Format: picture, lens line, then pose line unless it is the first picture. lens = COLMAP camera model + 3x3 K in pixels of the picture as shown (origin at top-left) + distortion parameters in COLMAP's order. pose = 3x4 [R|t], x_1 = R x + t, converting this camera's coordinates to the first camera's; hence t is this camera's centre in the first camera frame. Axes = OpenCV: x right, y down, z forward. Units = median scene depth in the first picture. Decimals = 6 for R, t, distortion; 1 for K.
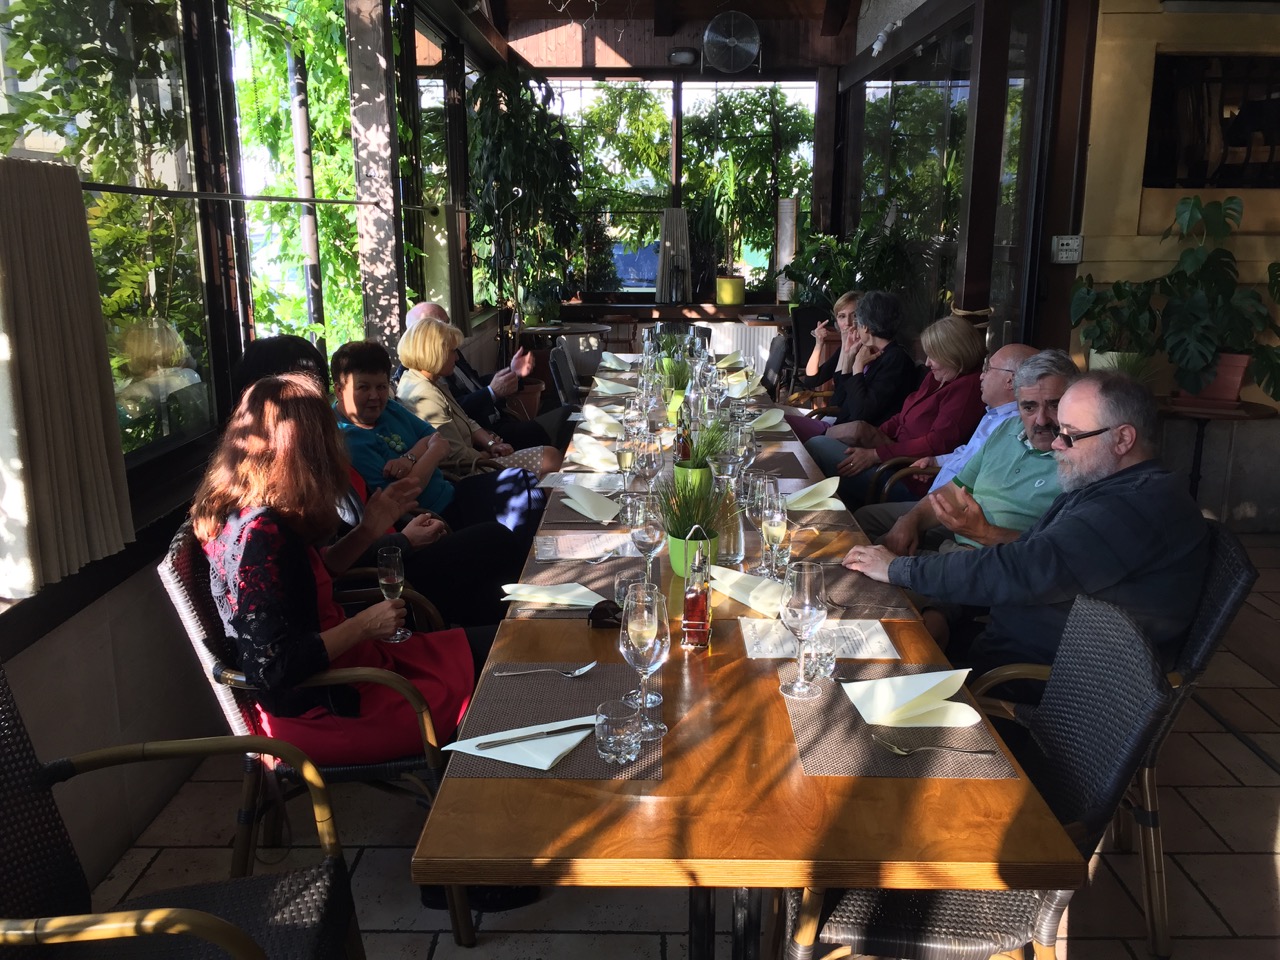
lens RADIAL K [[1094.8, 0, 639.7], [0, 1094.8, 480.5], [0, 0, 1]] dist [0.054745, -0.058698]
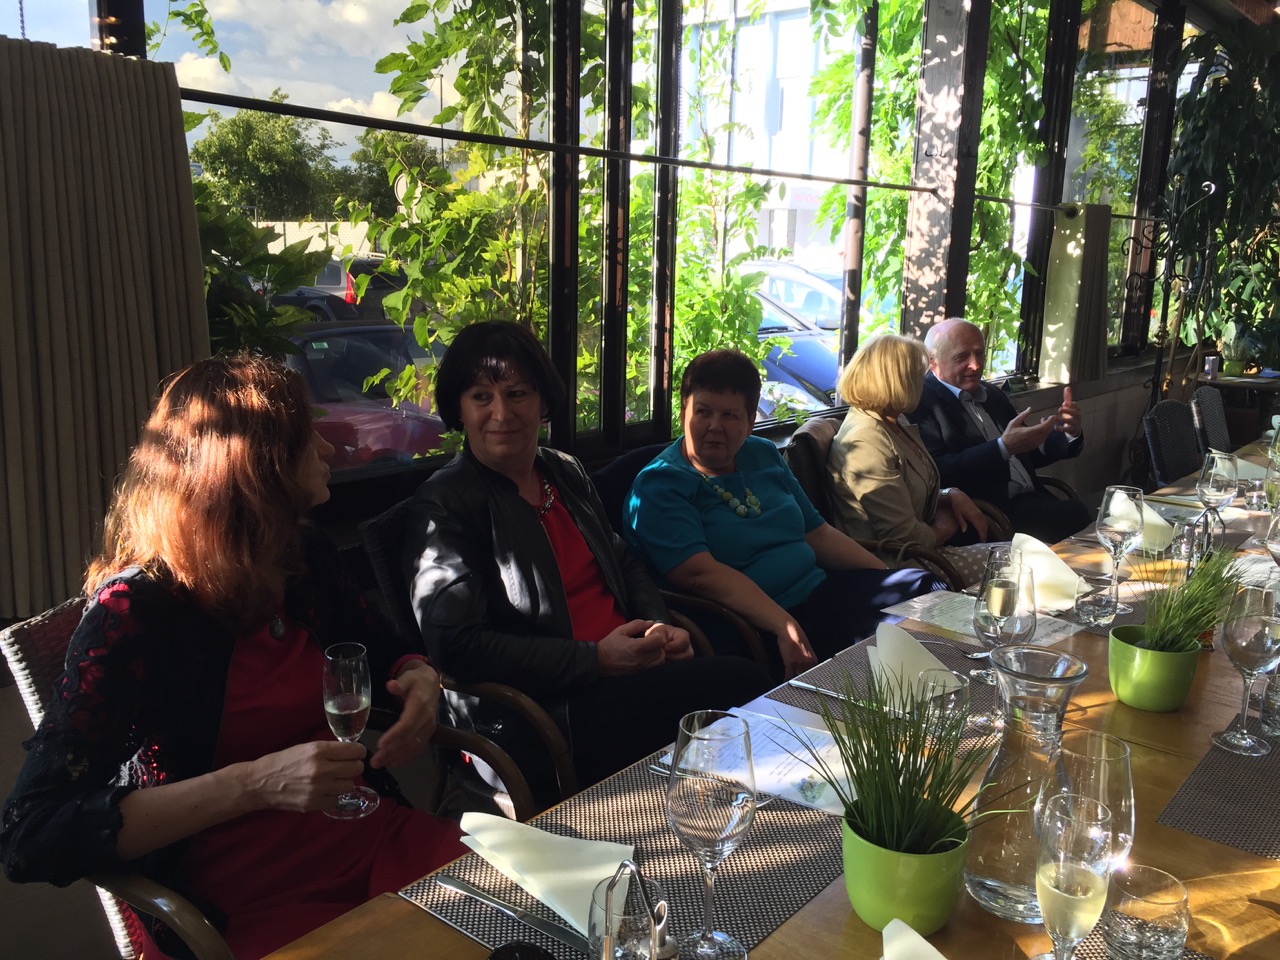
lens RADIAL K [[1094.8, 0, 635.5], [0, 1094.8, 477.8], [0, 0, 1]] dist [0.054745, -0.058698]
pose [[0.772703, 0.136545, -0.619908, 0.102534], [-0.161092, 0.986800, 0.016561, -0.034081], [0.613987, 0.087065, 0.784500, 0.289171]]
